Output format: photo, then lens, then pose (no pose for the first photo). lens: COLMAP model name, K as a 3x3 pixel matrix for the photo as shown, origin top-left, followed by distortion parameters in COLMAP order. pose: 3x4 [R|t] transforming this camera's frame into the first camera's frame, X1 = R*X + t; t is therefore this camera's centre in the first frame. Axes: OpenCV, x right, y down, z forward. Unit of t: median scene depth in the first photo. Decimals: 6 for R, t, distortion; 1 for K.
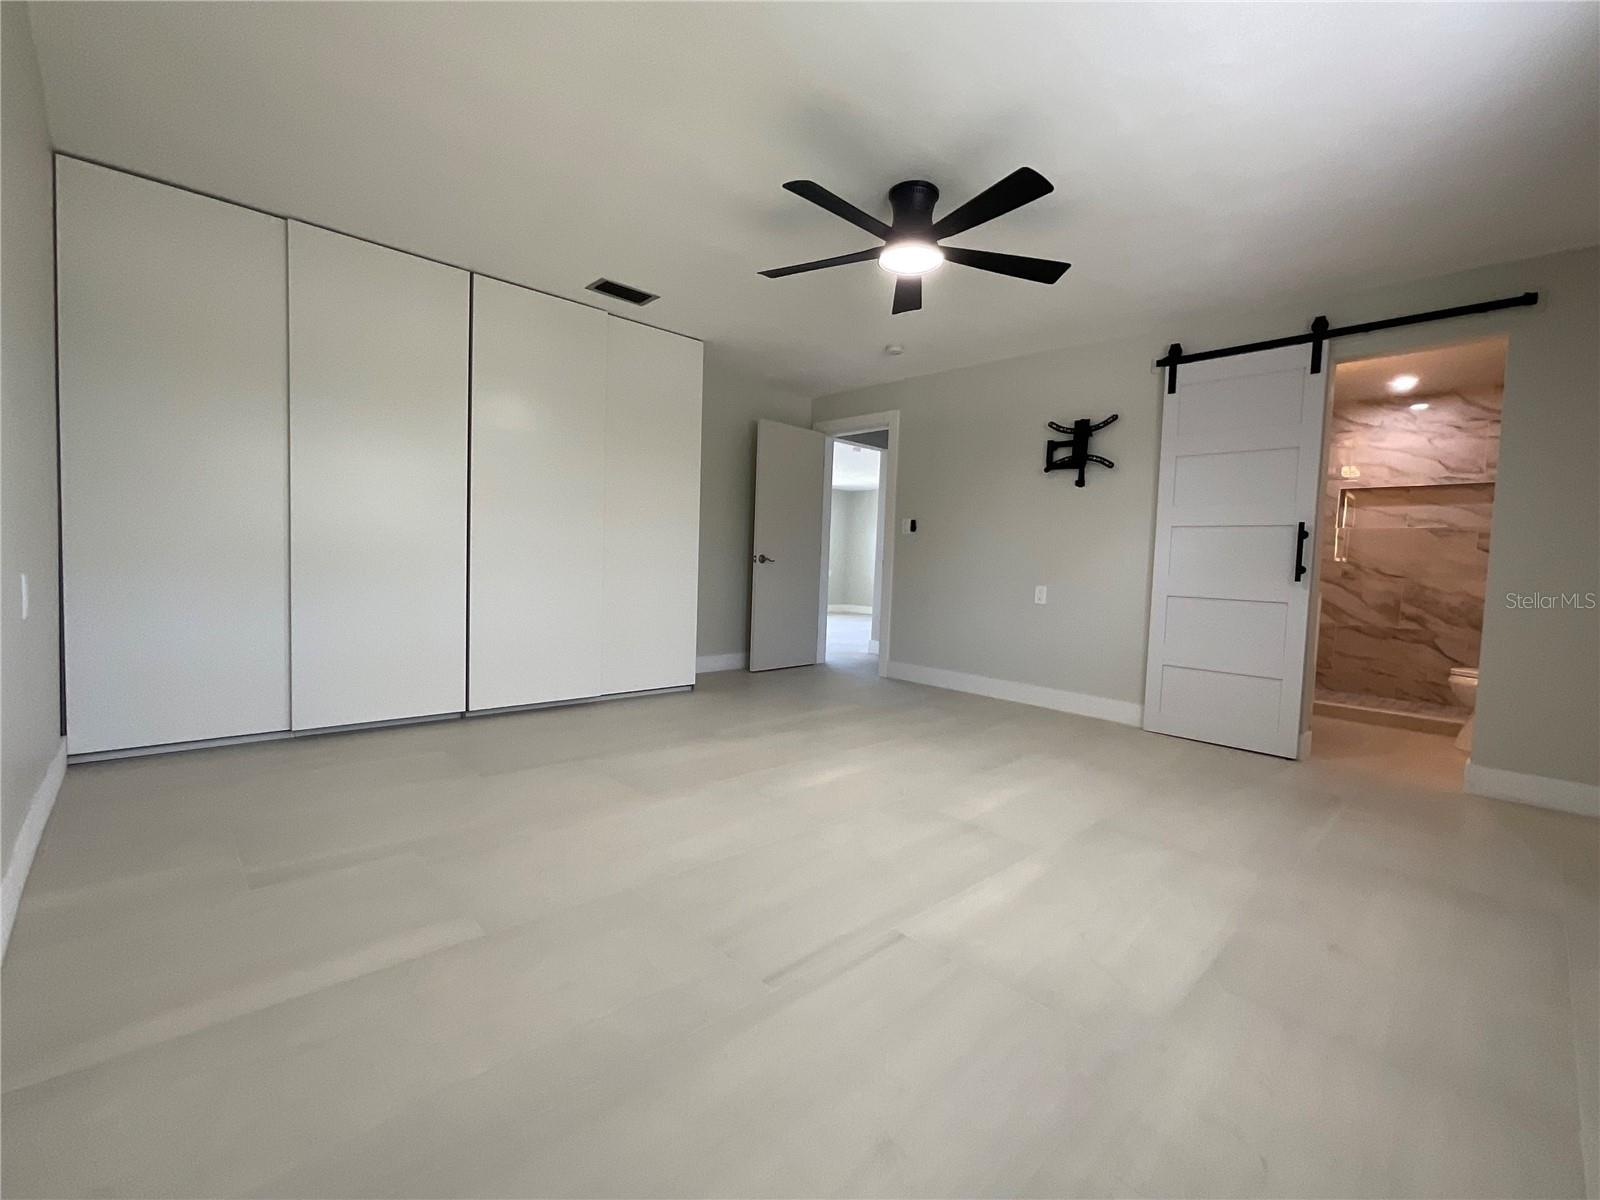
lens RADIAL K [[723.0, 0, 800.0], [0, 723.0, 600.0], [0, 0, 1]] dist [0.003572, 0.000684]
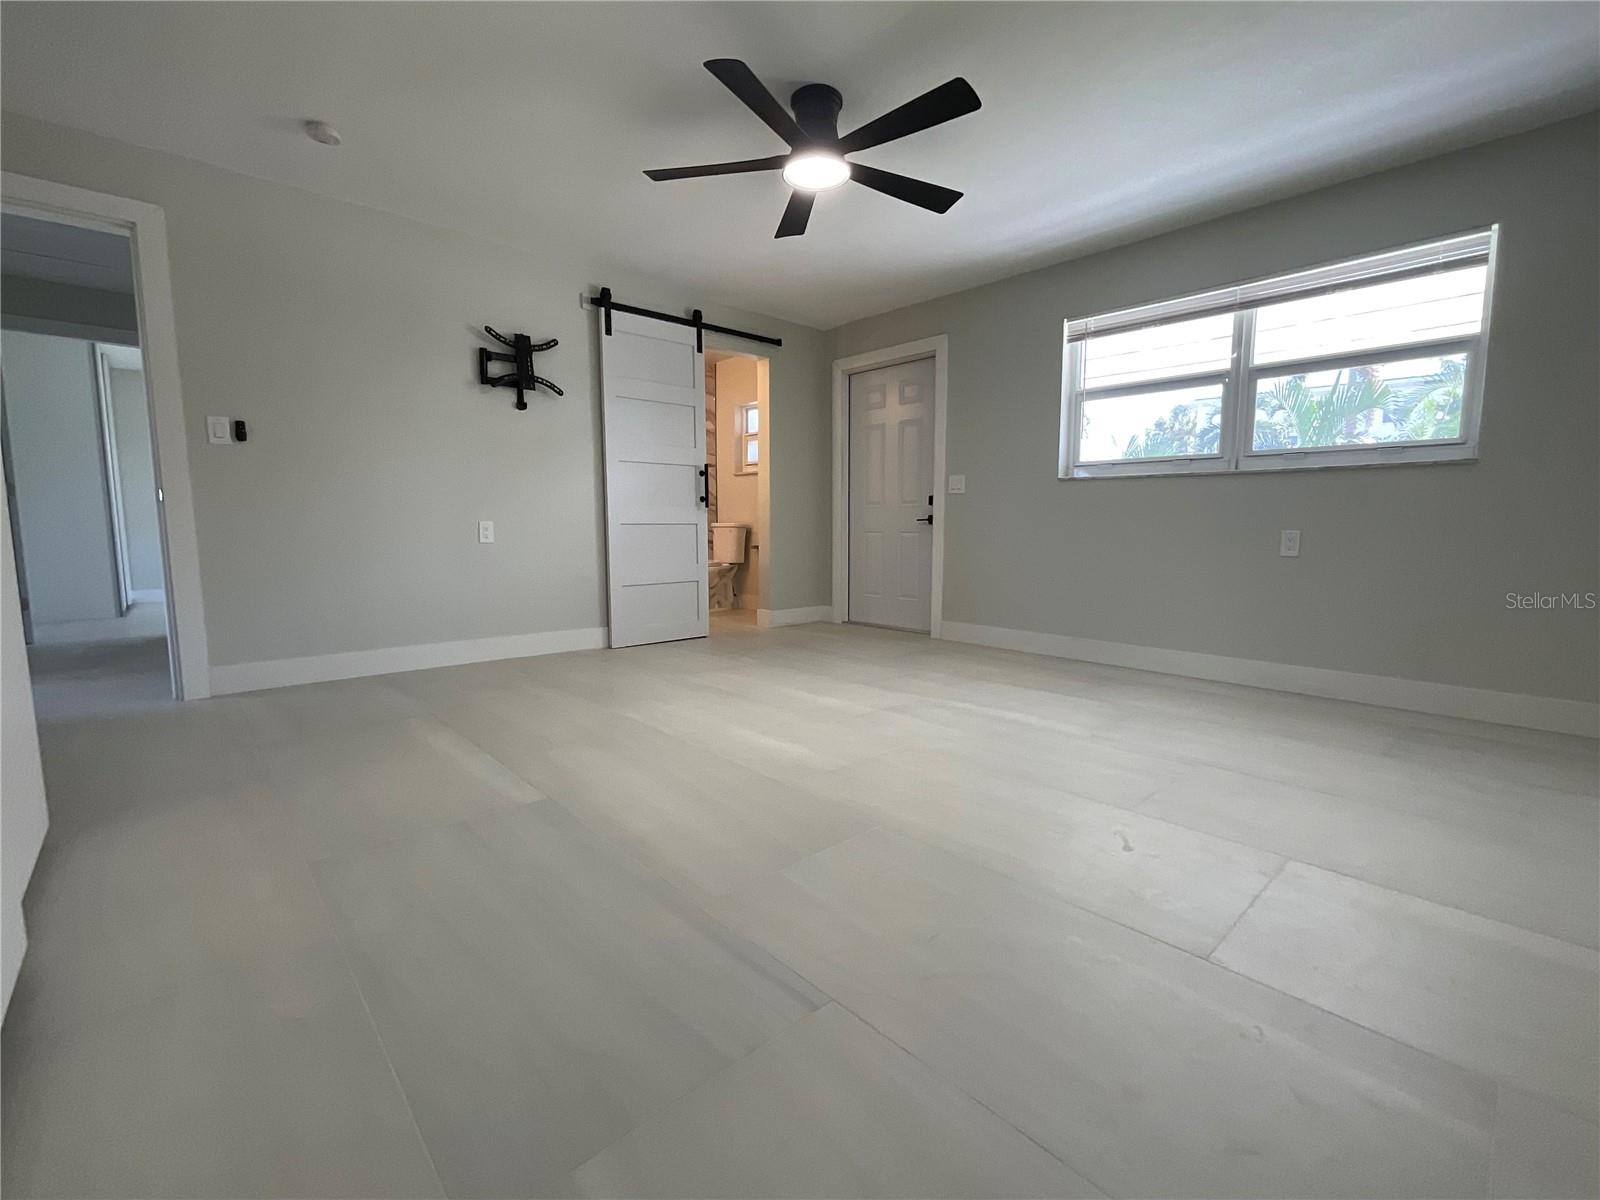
lens RADIAL K [[723.0, 0, 800.0], [0, 723.0, 600.0], [0, 0, 1]] dist [0.003572, 0.000684]
pose [[-0.017470, -0.152757, 0.988109, -0.623150], [0.047106, 0.987037, 0.153424, -0.048525], [-0.998737, 0.049226, -0.010048, 0.751649]]
